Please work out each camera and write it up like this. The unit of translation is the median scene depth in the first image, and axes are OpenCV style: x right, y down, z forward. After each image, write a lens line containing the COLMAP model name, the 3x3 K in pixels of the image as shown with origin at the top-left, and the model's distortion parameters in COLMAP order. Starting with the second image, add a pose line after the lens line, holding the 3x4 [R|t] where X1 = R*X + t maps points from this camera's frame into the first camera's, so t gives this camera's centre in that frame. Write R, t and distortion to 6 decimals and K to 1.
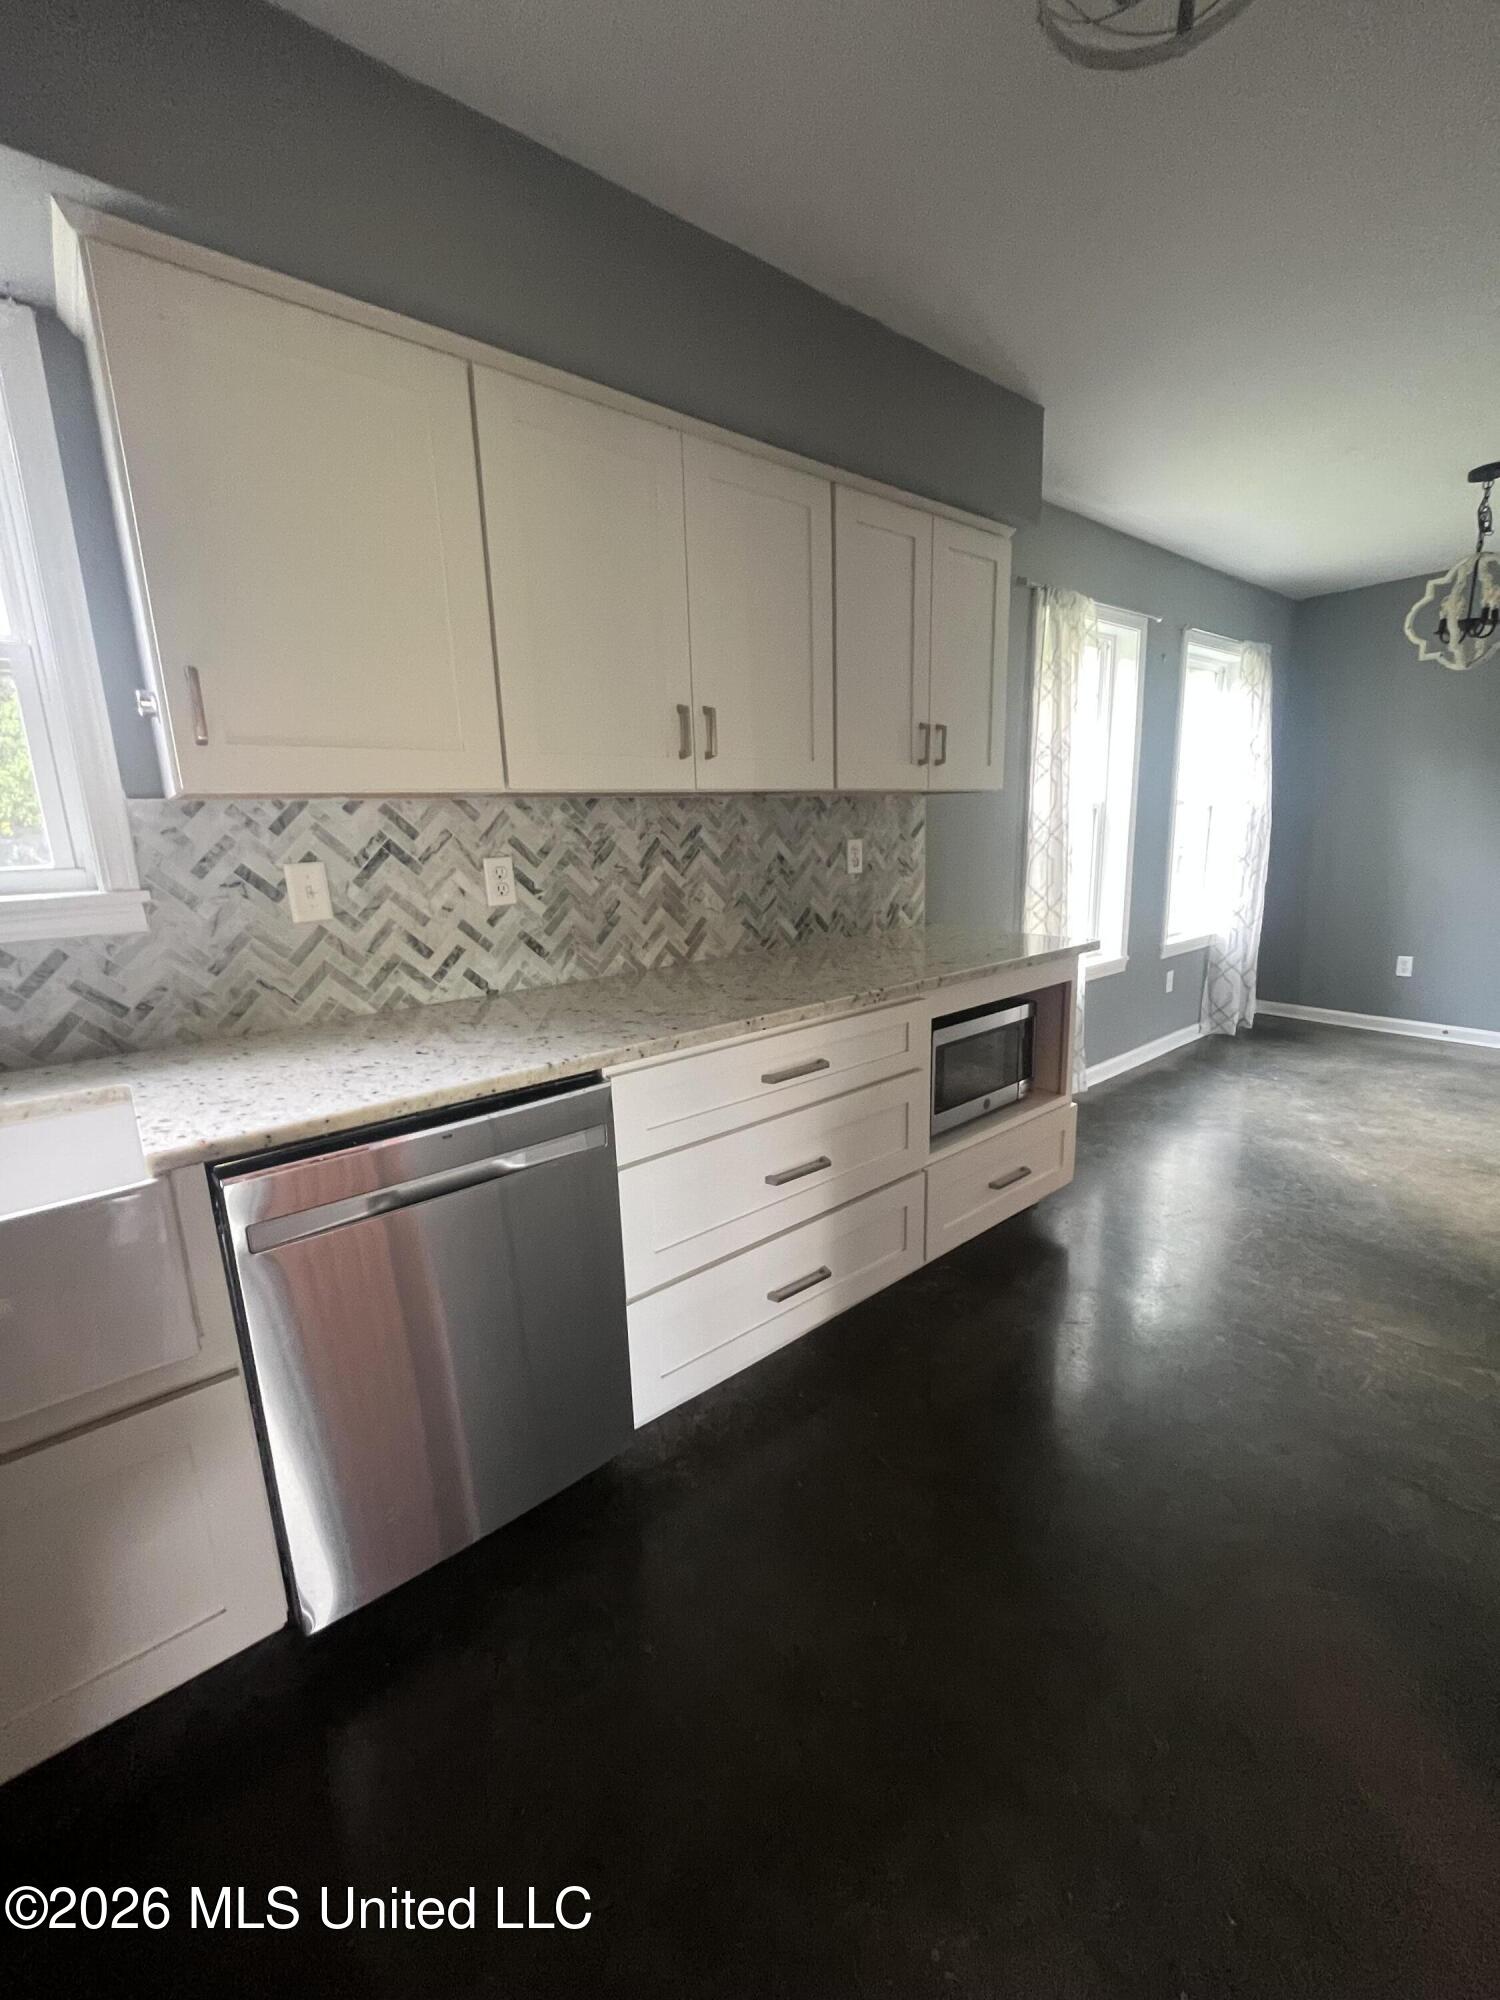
lens RADIAL K [[807.0, 0, 752.6], [0, 807.0, 998.7], [0, 0, 1]] dist [-0.003517, -0.000181]
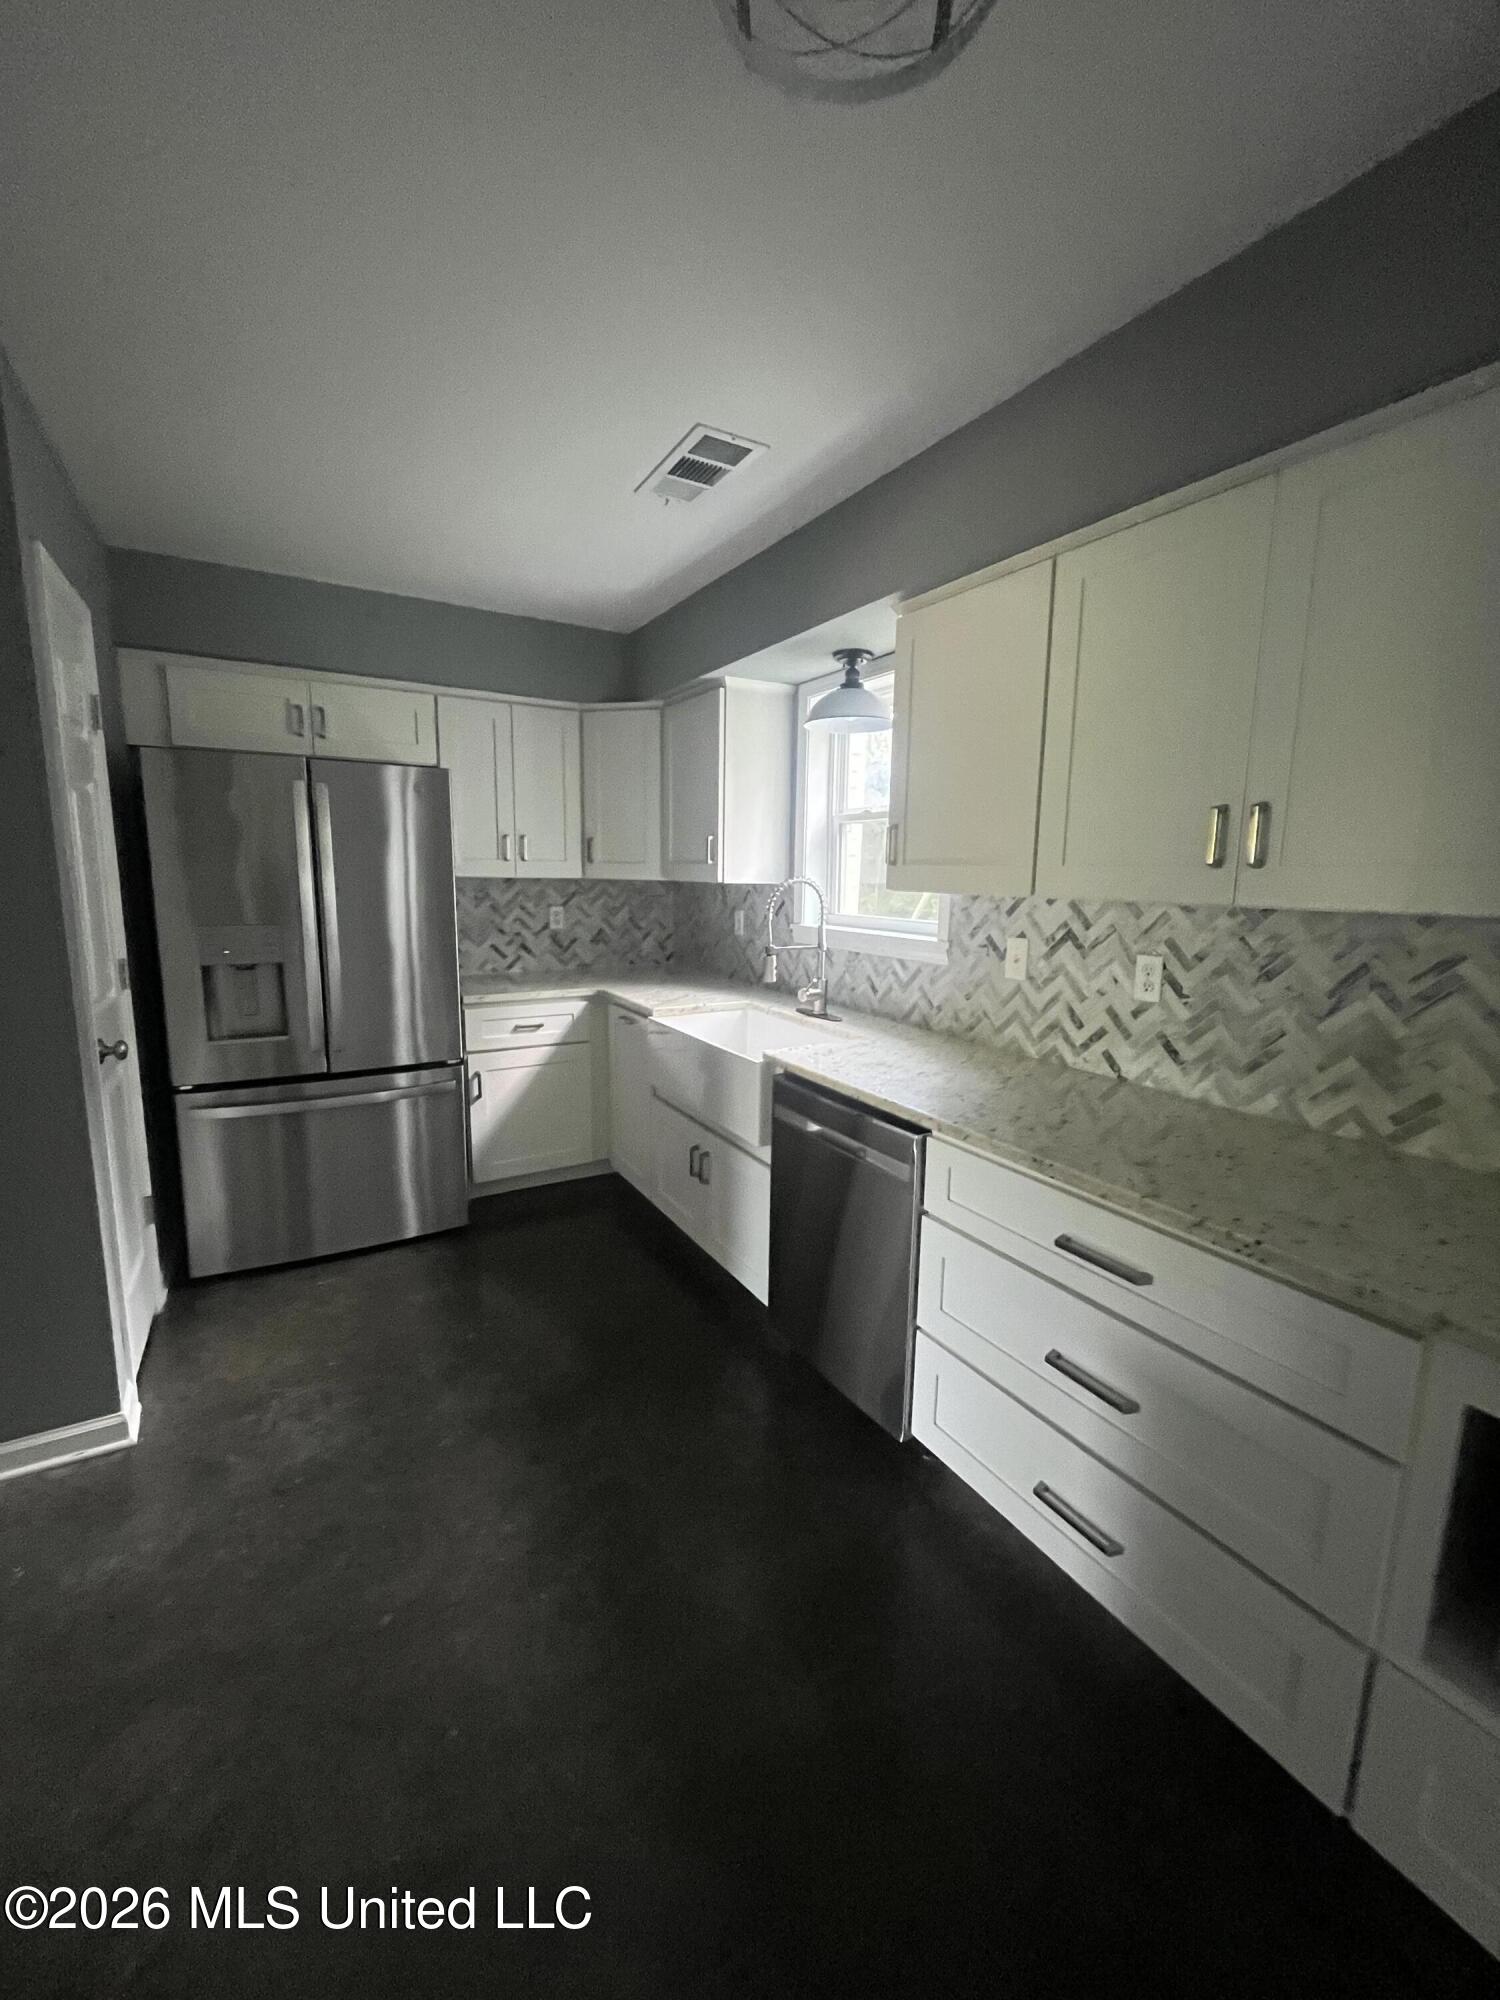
lens RADIAL K [[807.0, 0, 752.6], [0, 807.0, 998.7], [0, 0, 1]] dist [-0.003517, -0.000181]
pose [[-0.157403, 0.184050, -0.970232, 0.829156], [-0.220734, 0.951064, 0.216224, -0.250244], [0.962549, 0.248198, -0.109074, 0.684730]]
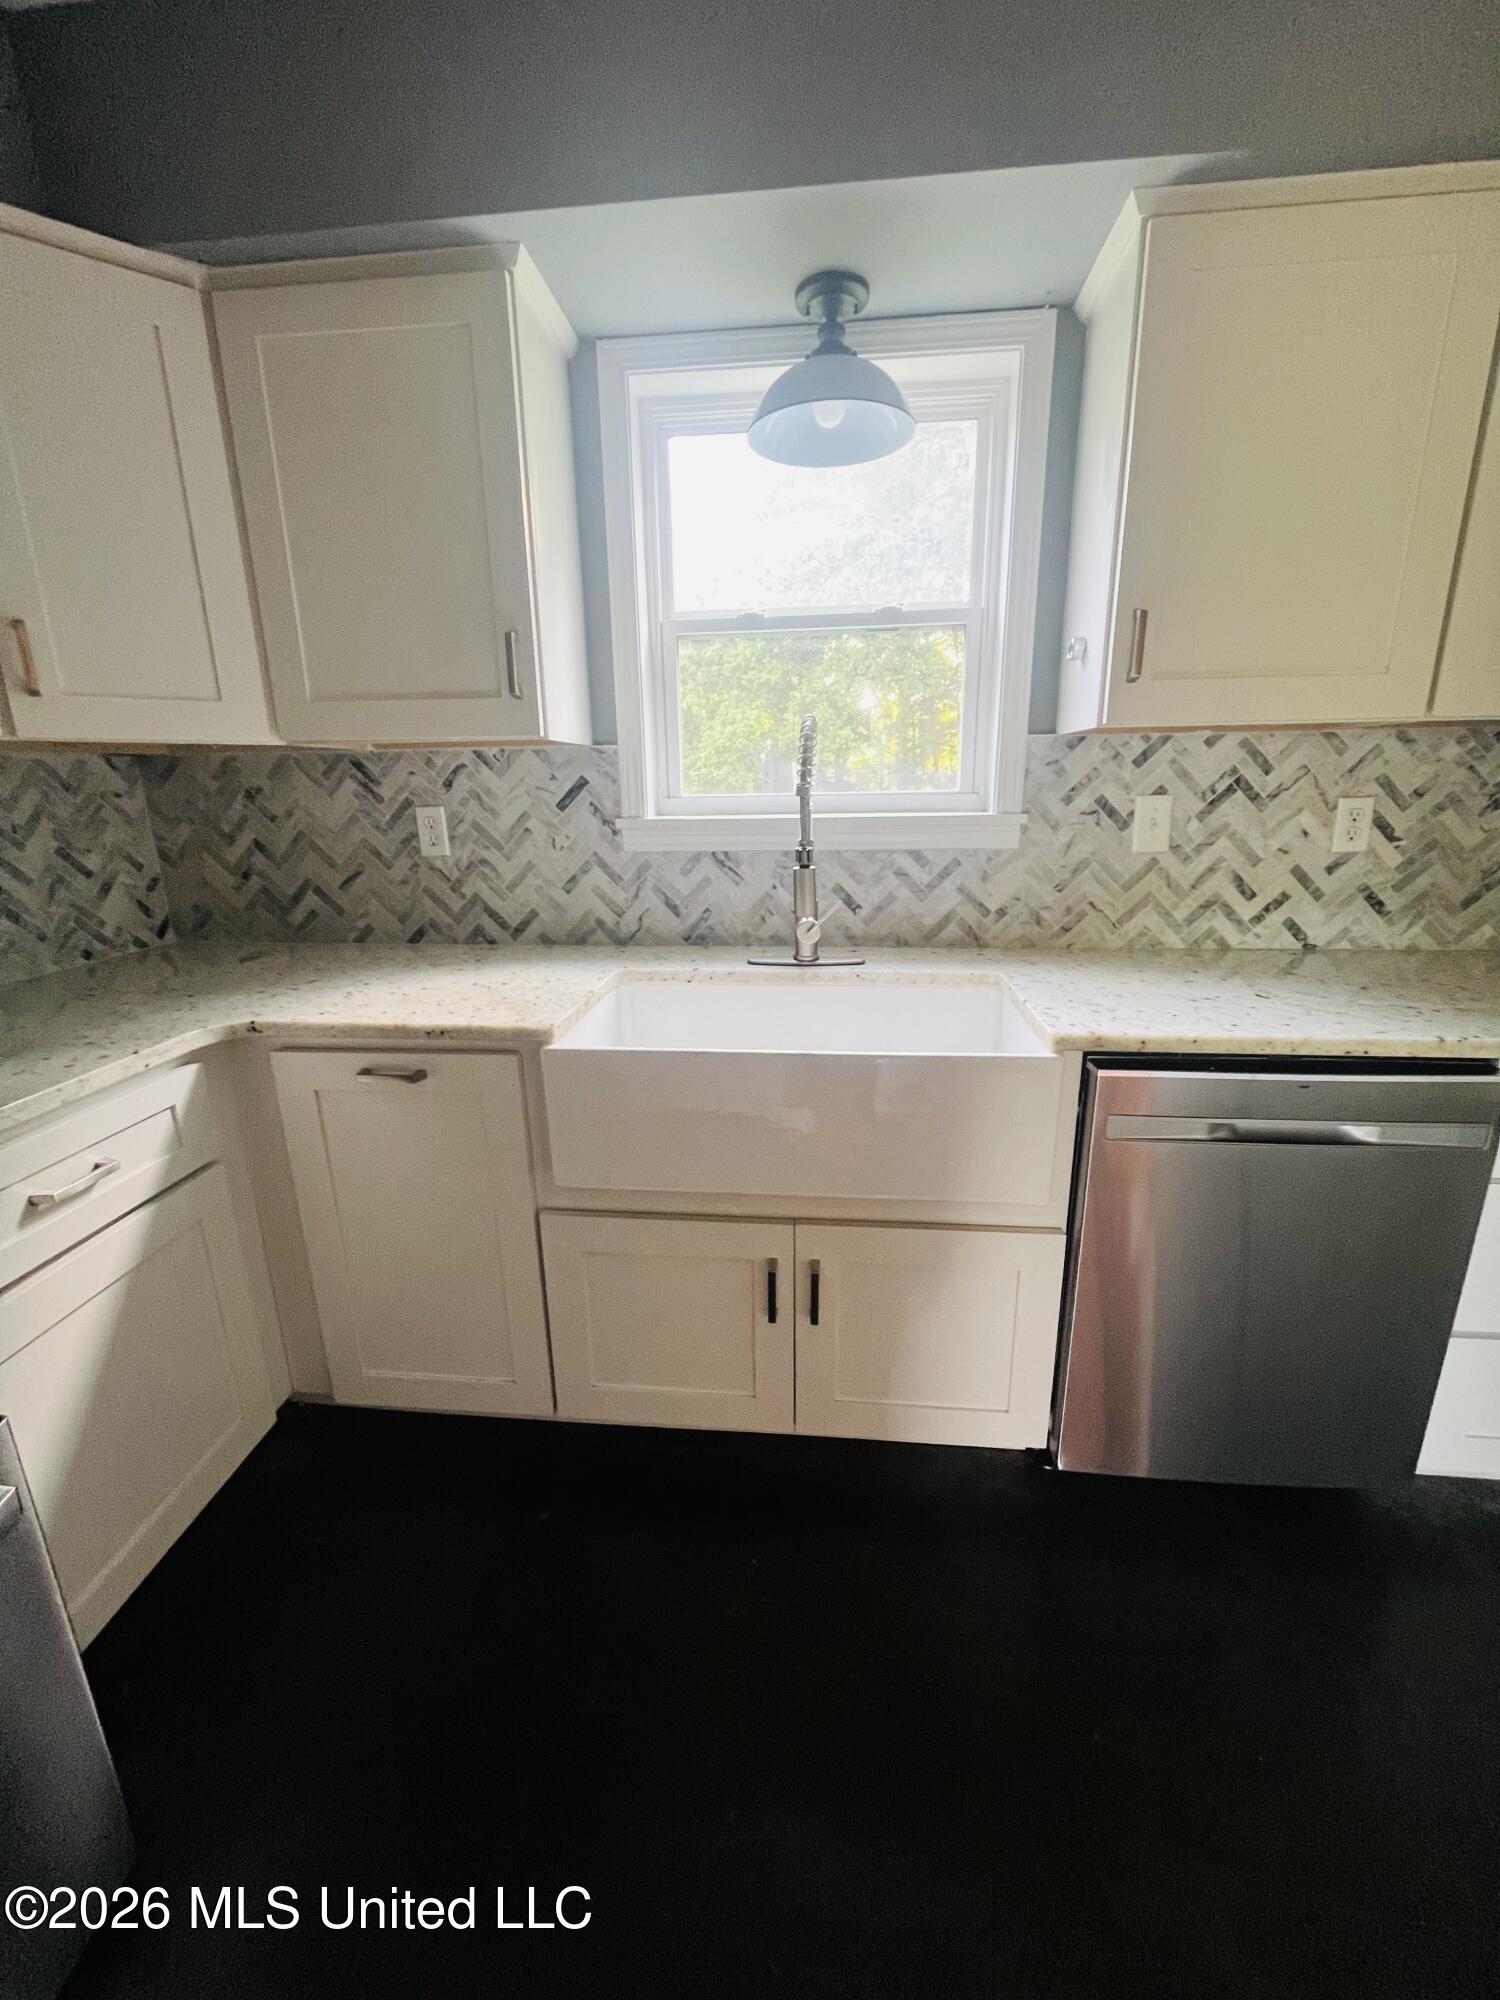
lens RADIAL K [[807.0, 0, 752.6], [0, 807.0, 998.7], [0, 0, 1]] dist [-0.003517, -0.000181]
pose [[0.706907, 0.203566, -0.677380, -0.152021], [-0.156705, 0.978964, 0.130663, 0.032478], [0.689730, 0.013782, 0.723936, -0.105404]]
